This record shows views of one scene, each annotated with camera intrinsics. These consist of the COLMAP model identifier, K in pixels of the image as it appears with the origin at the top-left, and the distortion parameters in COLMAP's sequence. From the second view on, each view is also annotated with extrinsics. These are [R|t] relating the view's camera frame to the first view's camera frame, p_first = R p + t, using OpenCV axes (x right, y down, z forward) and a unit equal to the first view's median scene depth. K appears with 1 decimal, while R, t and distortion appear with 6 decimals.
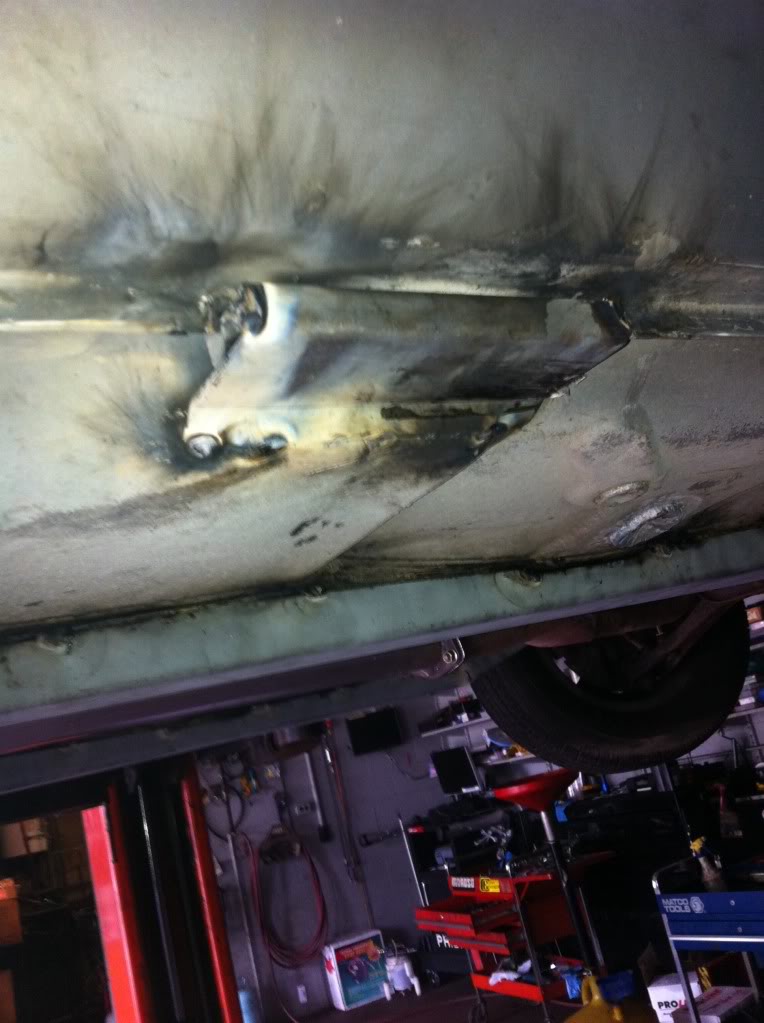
lens RADIAL K [[965.3, 0, 349.4], [0, 965.3, 514.9], [0, 0, 1]] dist [0.068513, -0.280433]
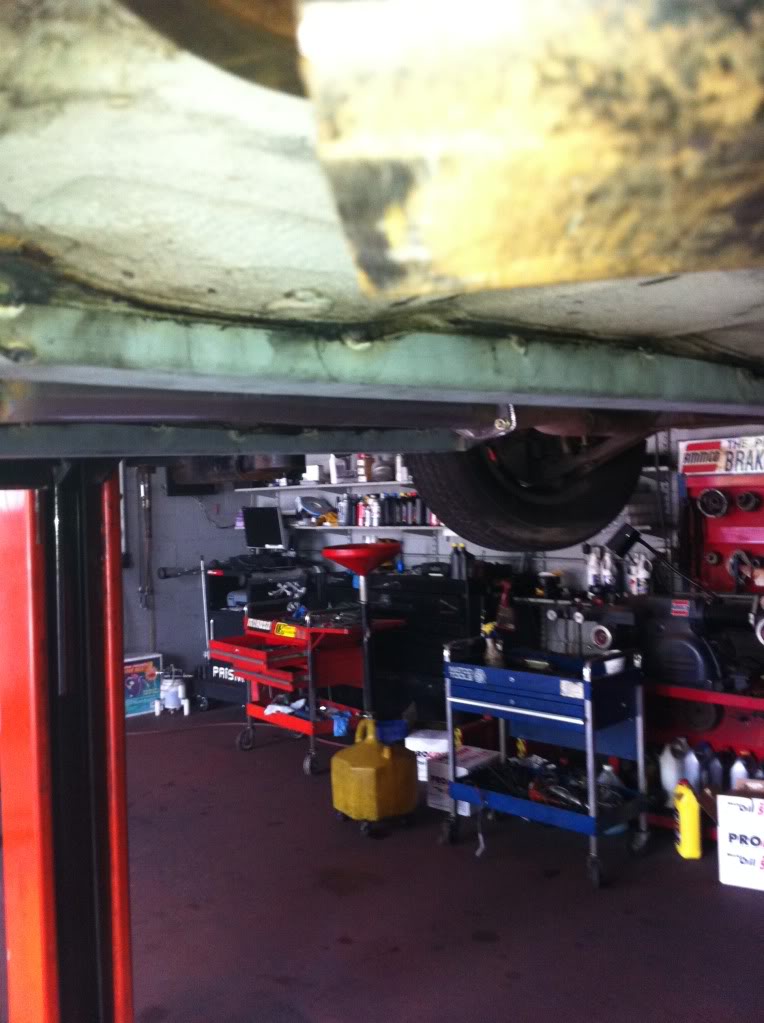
lens RADIAL K [[950.3, 0, 355.1], [0, 950.3, 499.3], [0, 0, 1]] dist [0.109675, -0.277598]
pose [[0.949484, 0.199469, 0.242266, -0.061401], [-0.247919, 0.950090, 0.189381, 0.011404], [-0.192399, -0.239876, 0.951547, -0.013609]]
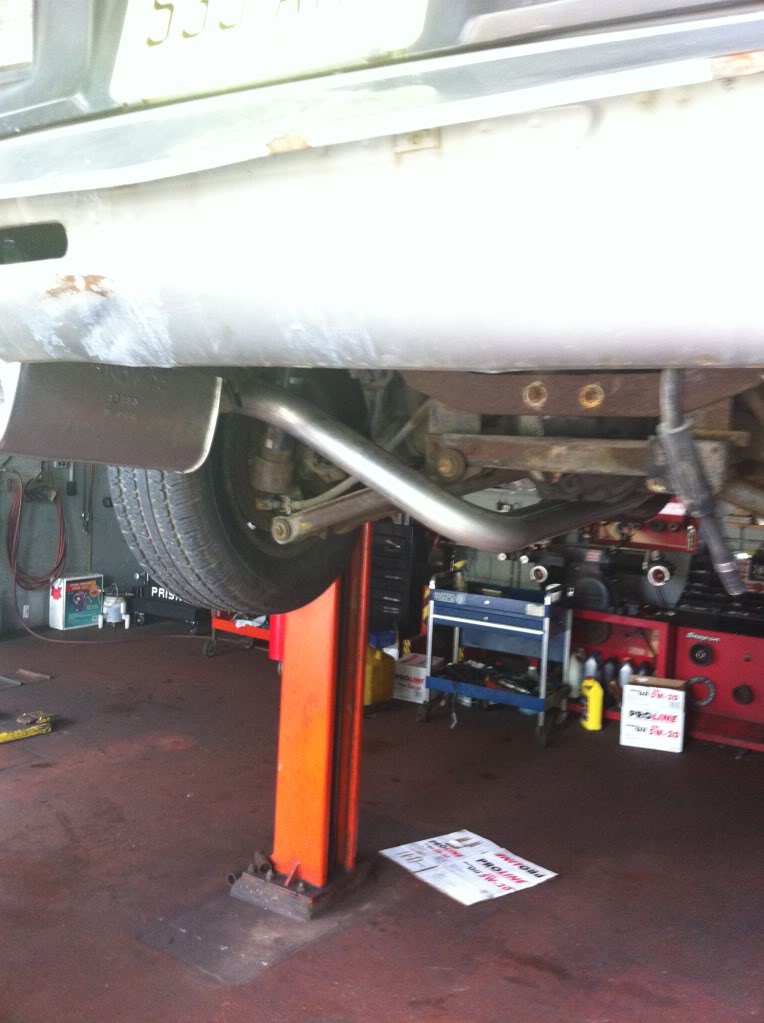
lens RADIAL K [[950.3, 0, 355.1], [0, 950.3, 499.3], [0, 0, 1]] dist [0.109675, -0.277598]
pose [[0.838929, 0.236689, 0.490078, -0.341759], [-0.360460, 0.916306, 0.174504, 0.025564], [-0.407758, -0.323050, 0.854033, -0.124126]]
